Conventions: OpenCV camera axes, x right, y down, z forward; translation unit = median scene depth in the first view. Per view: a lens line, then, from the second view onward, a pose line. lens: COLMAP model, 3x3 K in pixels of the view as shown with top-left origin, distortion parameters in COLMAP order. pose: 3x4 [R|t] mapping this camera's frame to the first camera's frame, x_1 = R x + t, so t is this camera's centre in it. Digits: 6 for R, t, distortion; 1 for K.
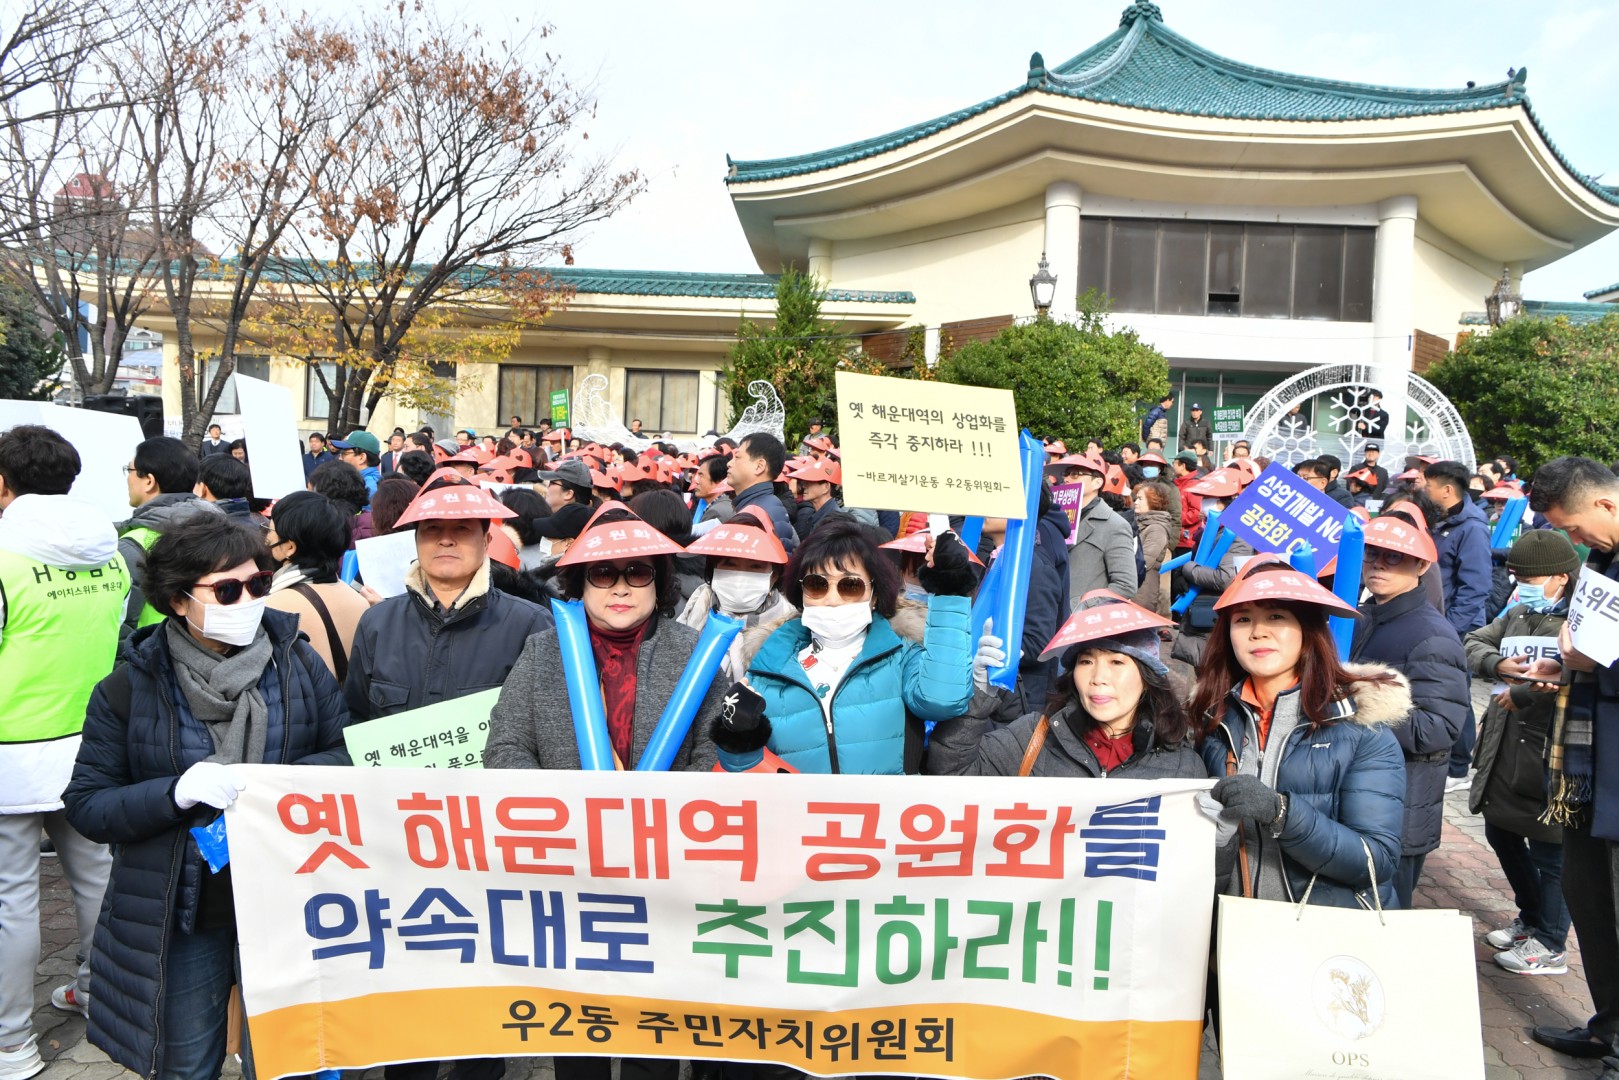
lens RADIAL K [[1100.1, 0, 809.5], [0, 1100.1, 540.0], [0, 0, 1]] dist [-0.015268, 0.001665]
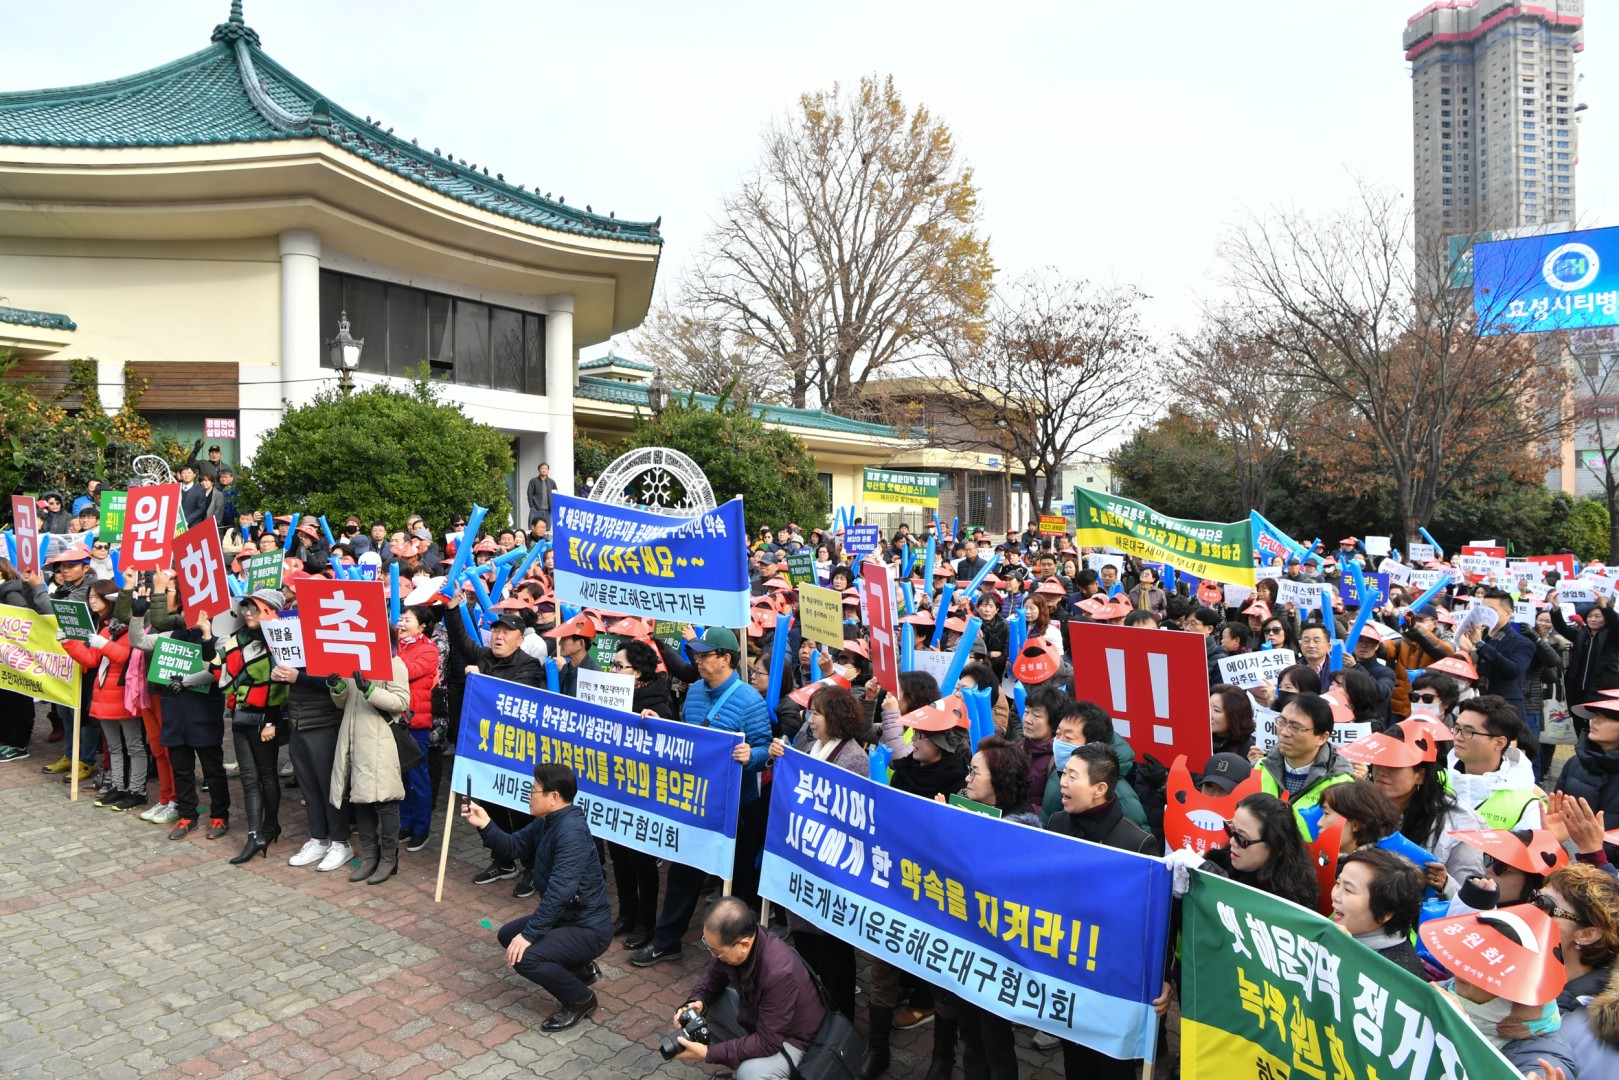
lens RADIAL K [[1100.1, 0, 809.5], [0, 1100.1, 540.0], [0, 0, 1]] dist [-0.015268, 0.001665]
pose [[0.532363, -0.049921, 0.845043, -0.367328], [0.058074, 0.998061, 0.022375, -0.057927], [-0.844522, 0.037164, 0.534230, 0.142999]]
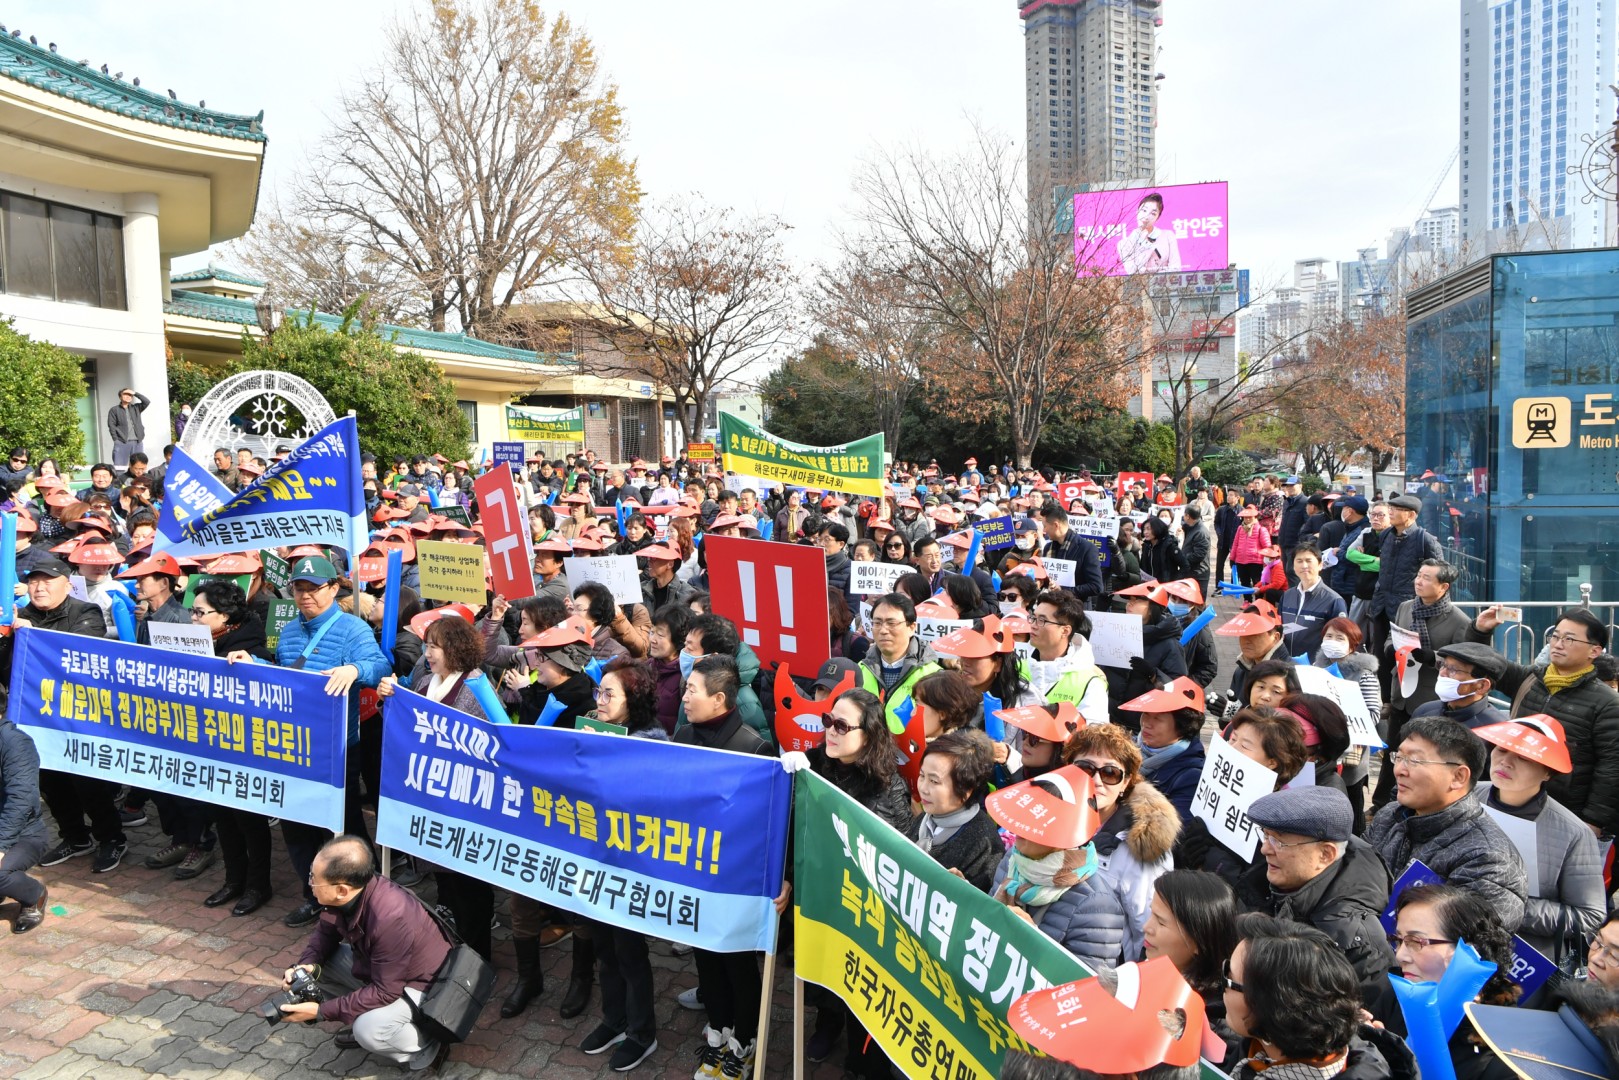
lens RADIAL K [[1100.1, 0, 809.5], [0, 1100.1, 540.0], [0, 0, 1]] dist [-0.015268, 0.001665]
pose [[0.250019, -0.119232, 0.960872, -0.361947], [0.066752, 0.992150, 0.105745, -0.055314], [-0.965937, 0.037702, 0.256015, 0.136643]]
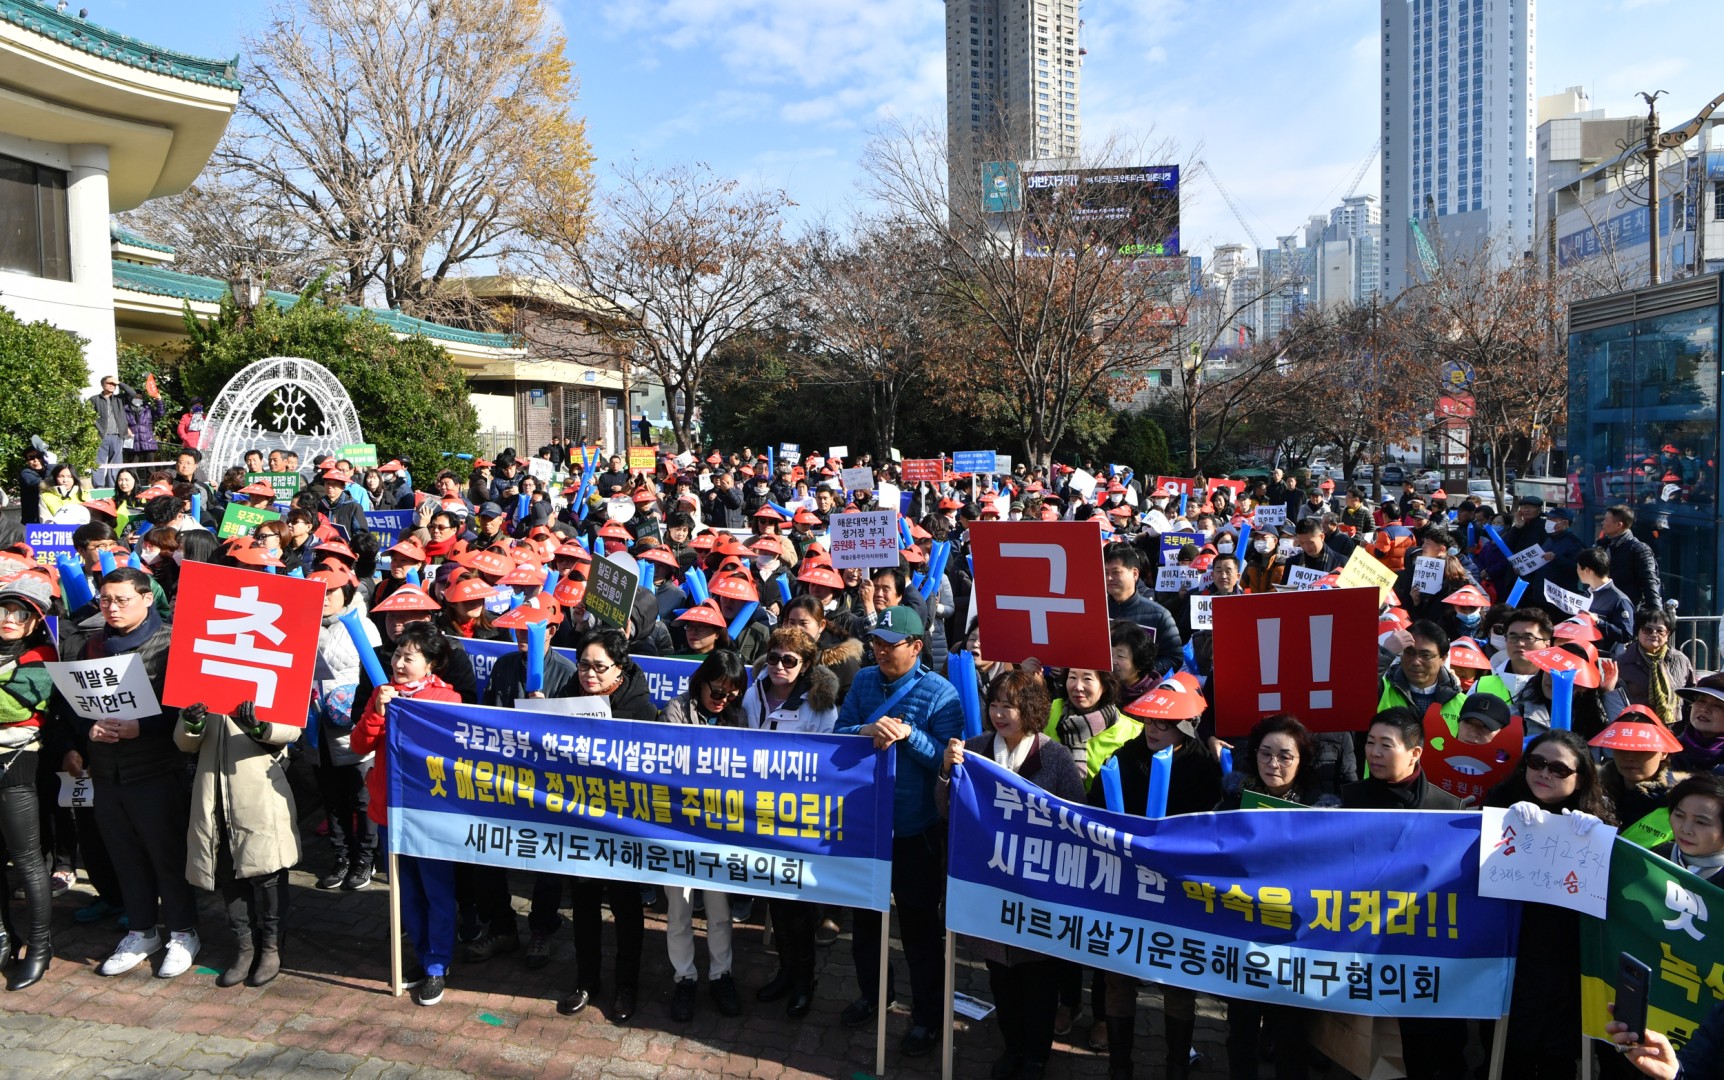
lens RADIAL K [[1196.3, 0, 859.5], [0, 1196.3, 511.8], [0, 0, 1]] dist [-0.017113, 0.002096]
pose [[0.126449, -0.098832, 0.987037, -0.382348], [0.057029, 0.994103, 0.092234, -0.073403], [-0.990332, 0.044627, 0.131339, 0.282180]]
